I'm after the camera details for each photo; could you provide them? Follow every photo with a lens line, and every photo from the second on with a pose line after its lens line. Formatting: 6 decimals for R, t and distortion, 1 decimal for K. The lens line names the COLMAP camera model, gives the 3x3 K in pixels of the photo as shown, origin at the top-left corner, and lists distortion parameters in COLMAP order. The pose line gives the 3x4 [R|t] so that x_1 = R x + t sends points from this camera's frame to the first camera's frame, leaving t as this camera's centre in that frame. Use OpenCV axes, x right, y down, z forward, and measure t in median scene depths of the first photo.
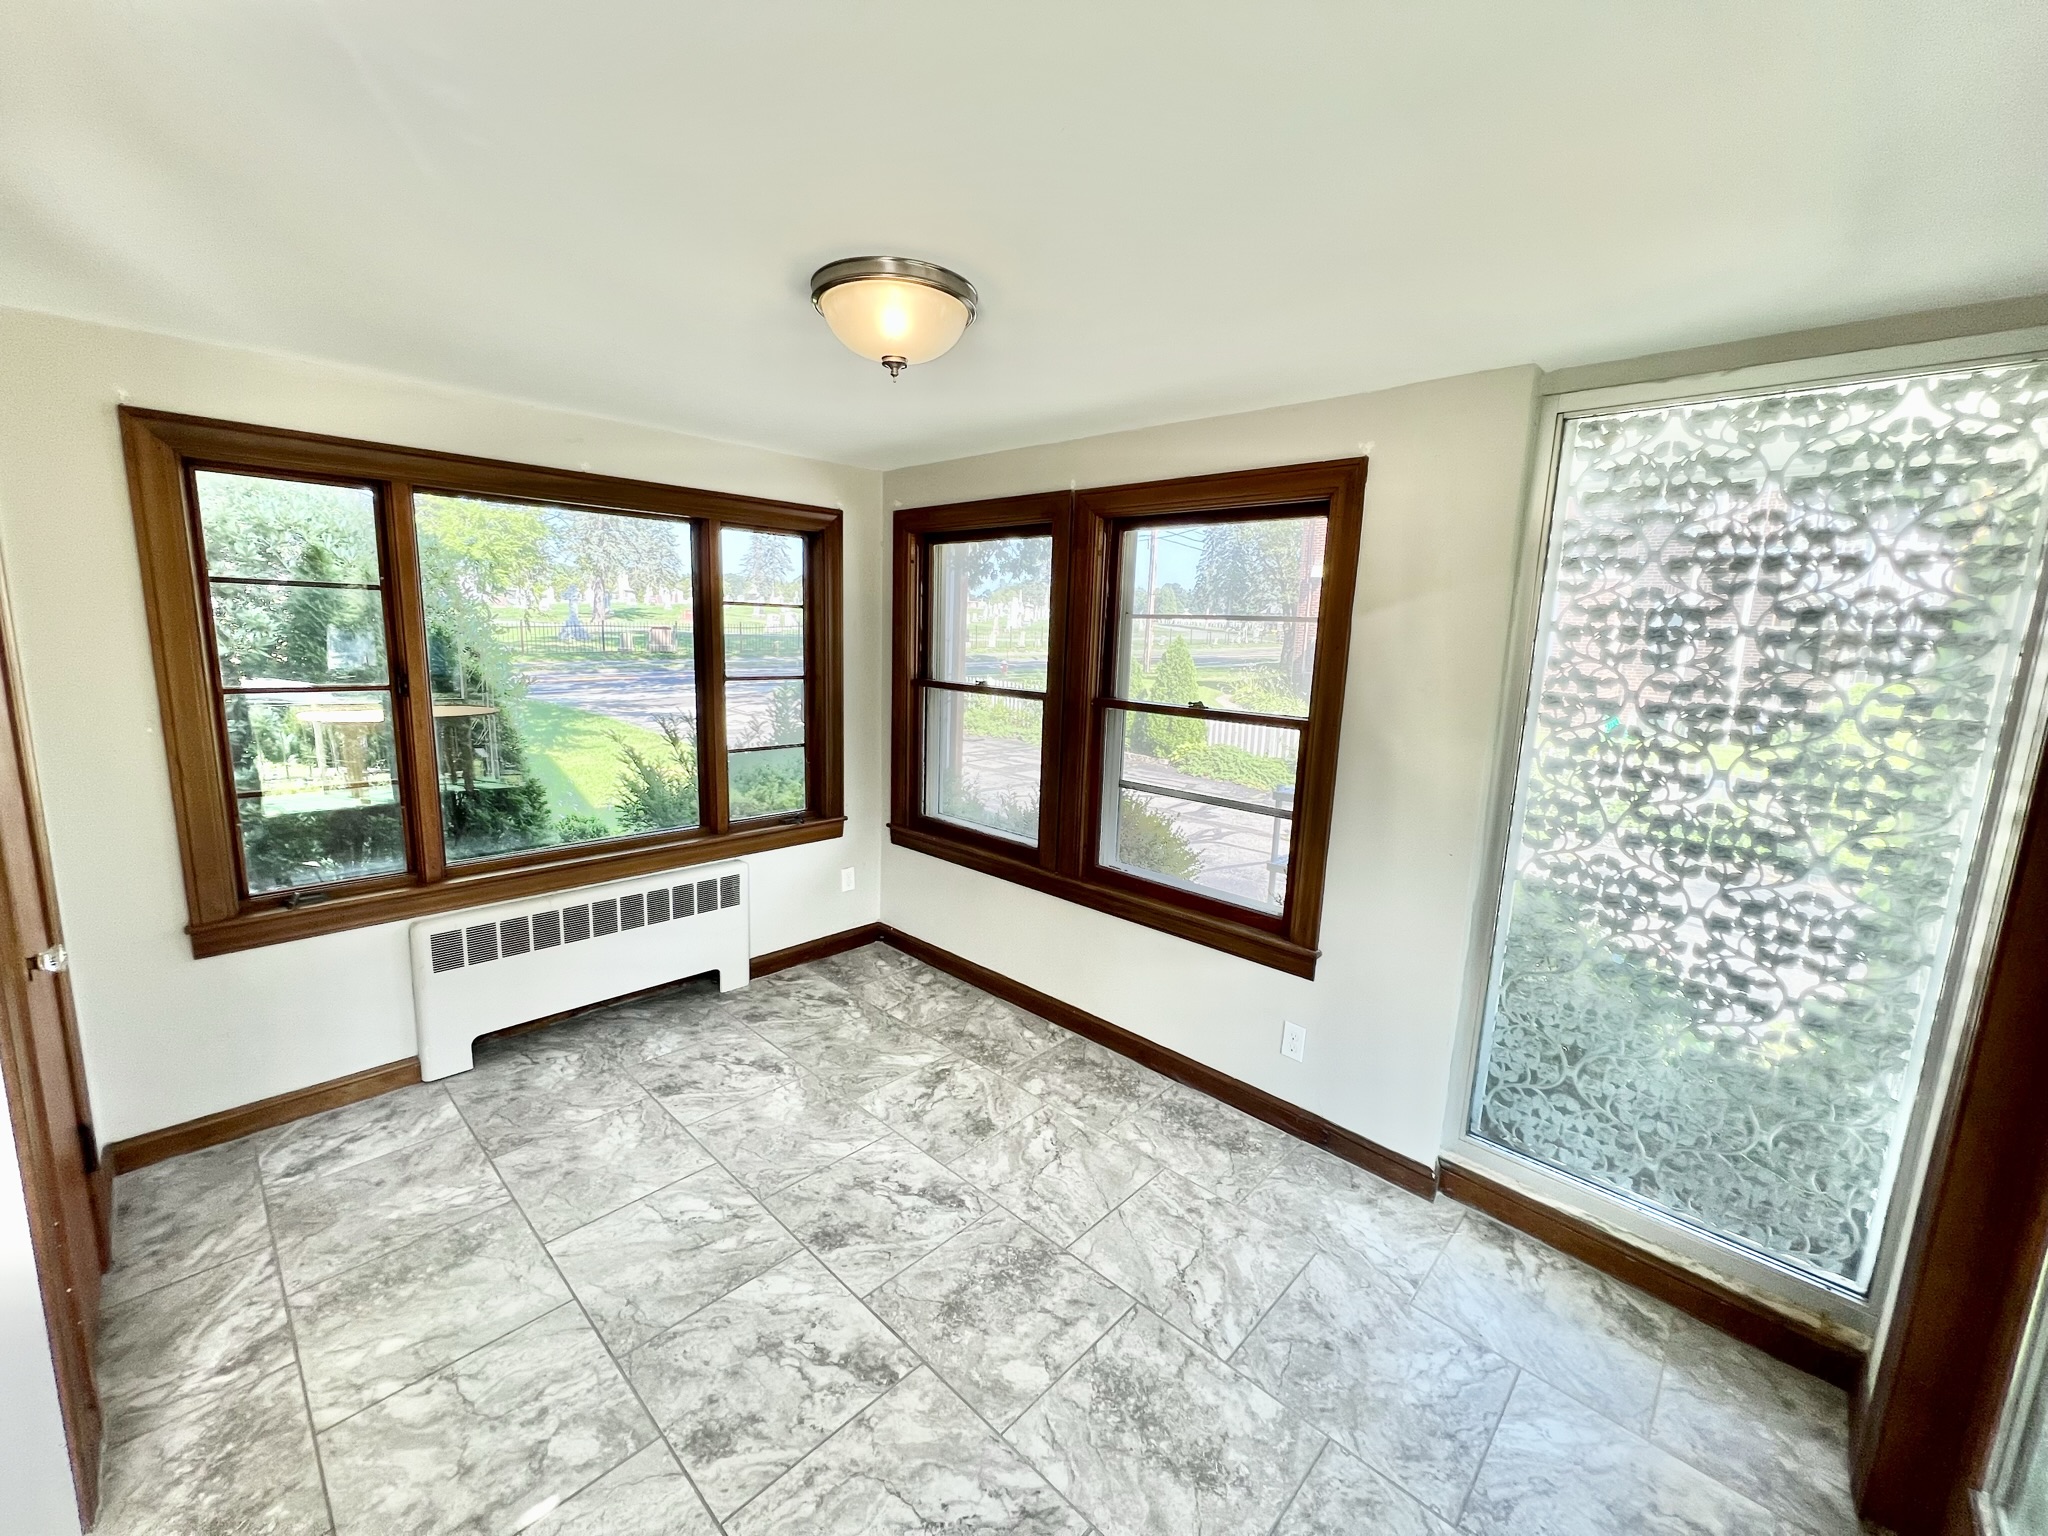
lens RADIAL K [[818.7, 0, 1024.2], [0, 818.7, 765.3], [0, 0, 1]] dist [-0.005632, 0.001221]
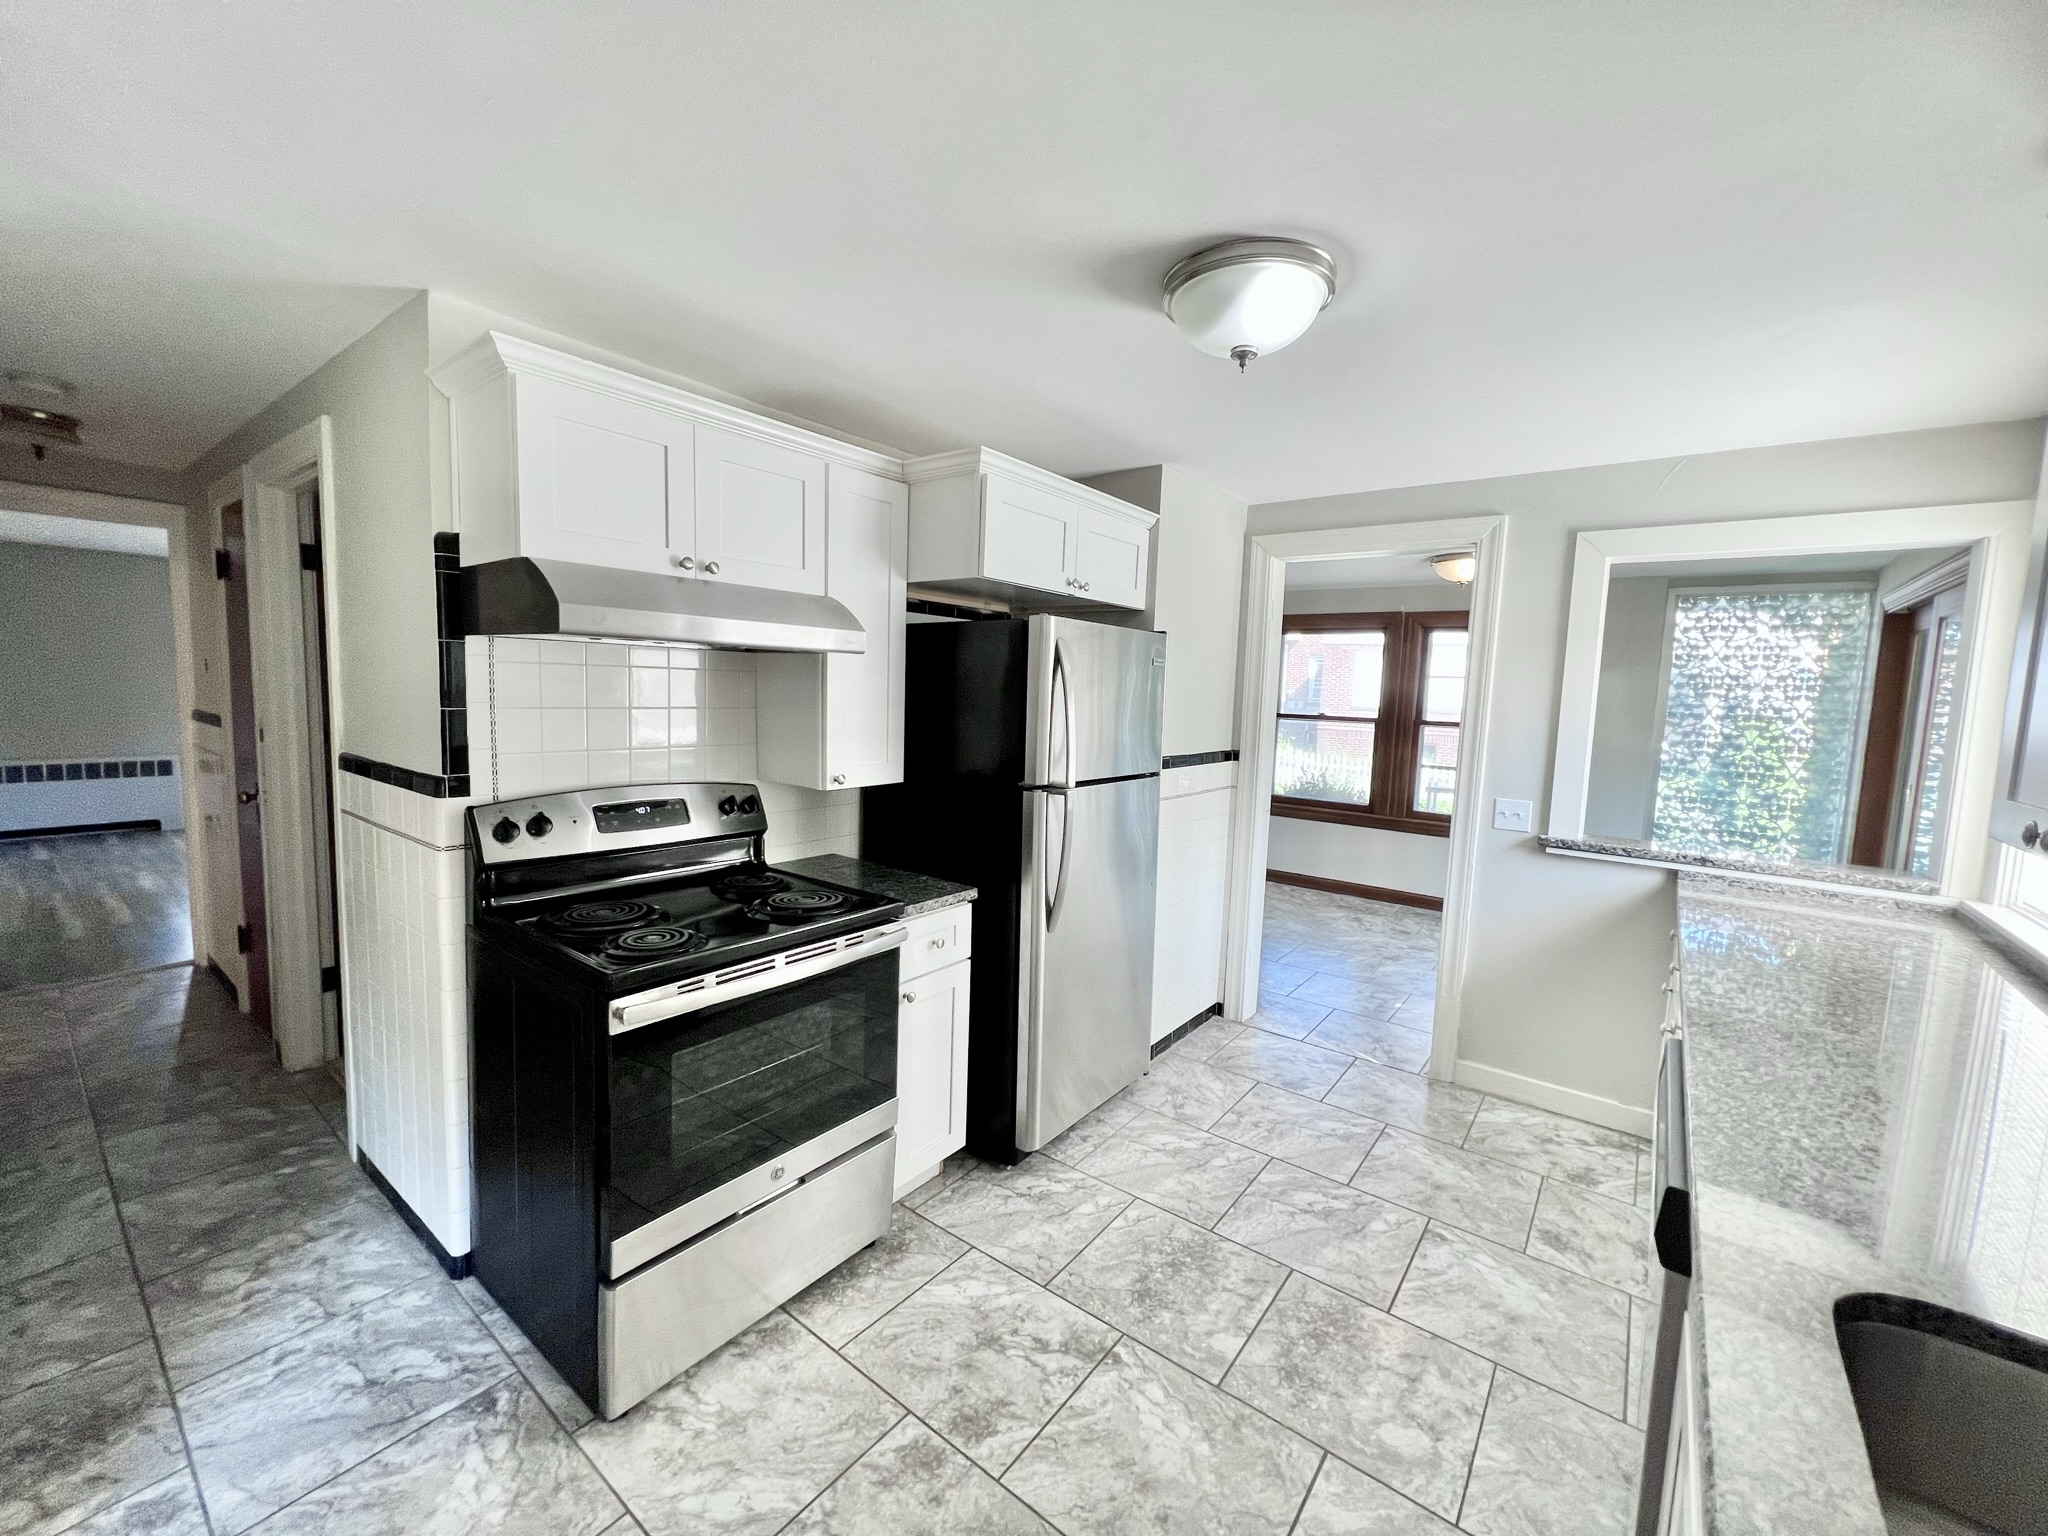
lens RADIAL K [[818.7, 0, 1022.5], [0, 818.7, 766.1], [0, 0, 1]] dist [-0.005632, 0.001221]
pose [[0.995366, -0.008820, 0.095750, -1.513735], [0.015102, 0.997766, -0.065084, 0.202031], [-0.094962, 0.066228, 0.993275, -1.185309]]
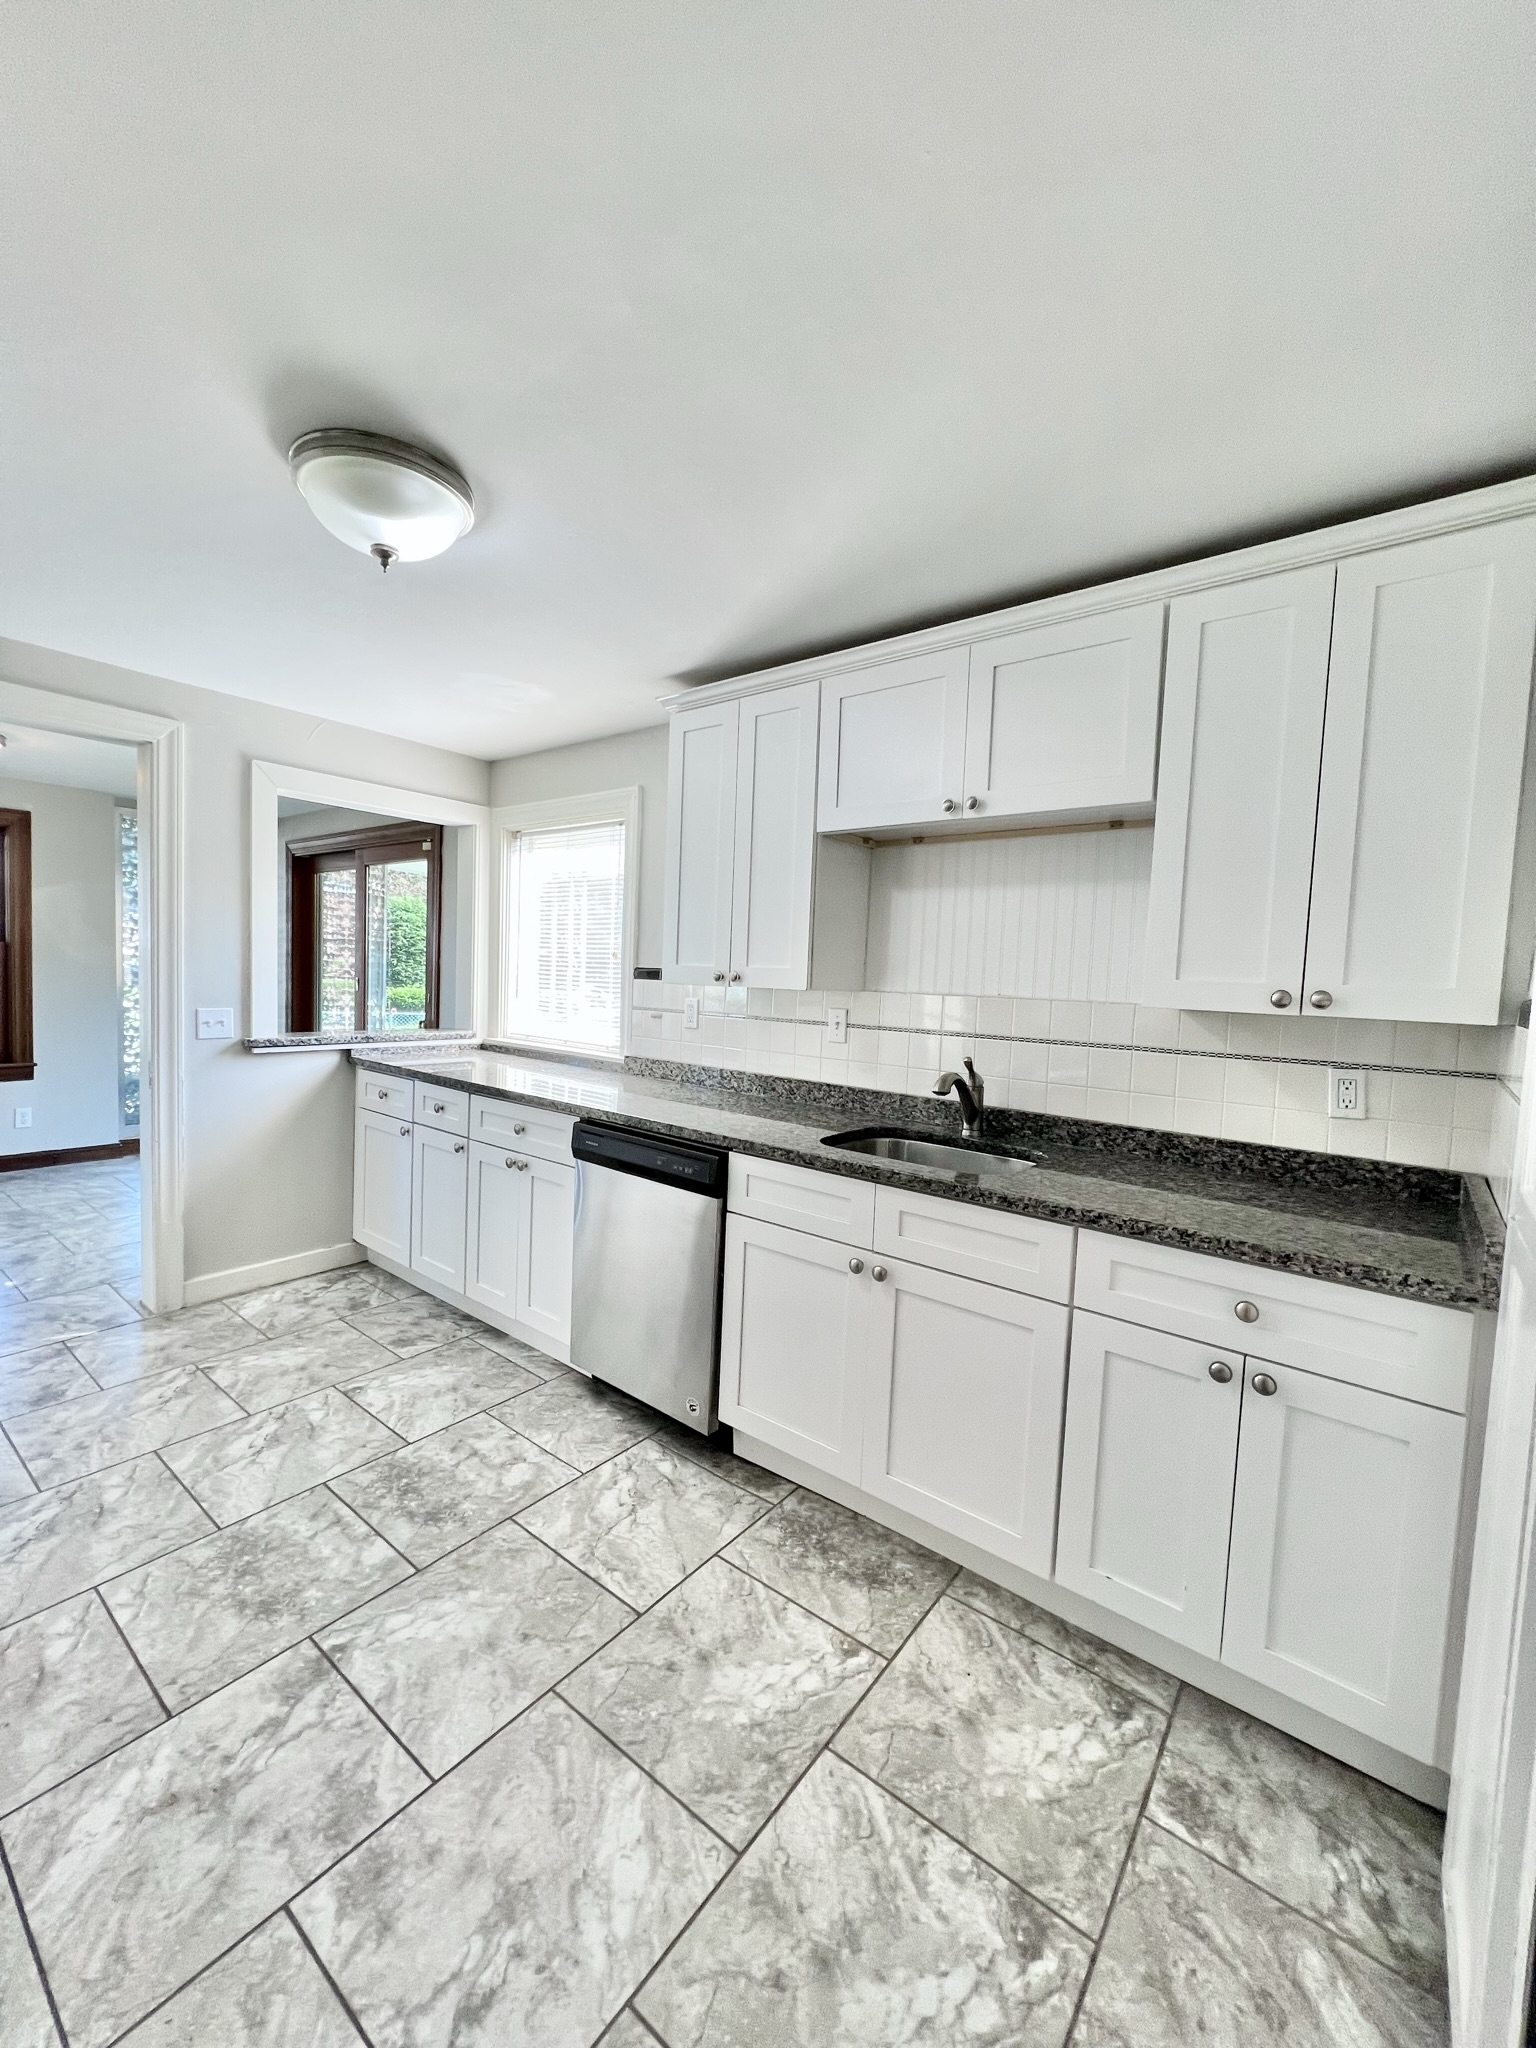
lens RADIAL K [[818.7, 0, 771.5], [0, 818.7, 1021.7], [0, 0, 1]] dist [-0.005632, 0.001221]
pose [[-0.100864, -0.099950, 0.989867, -2.606769], [0.119774, 0.986485, 0.111813, 0.121150], [-0.987664, 0.129838, -0.087530, -0.238938]]
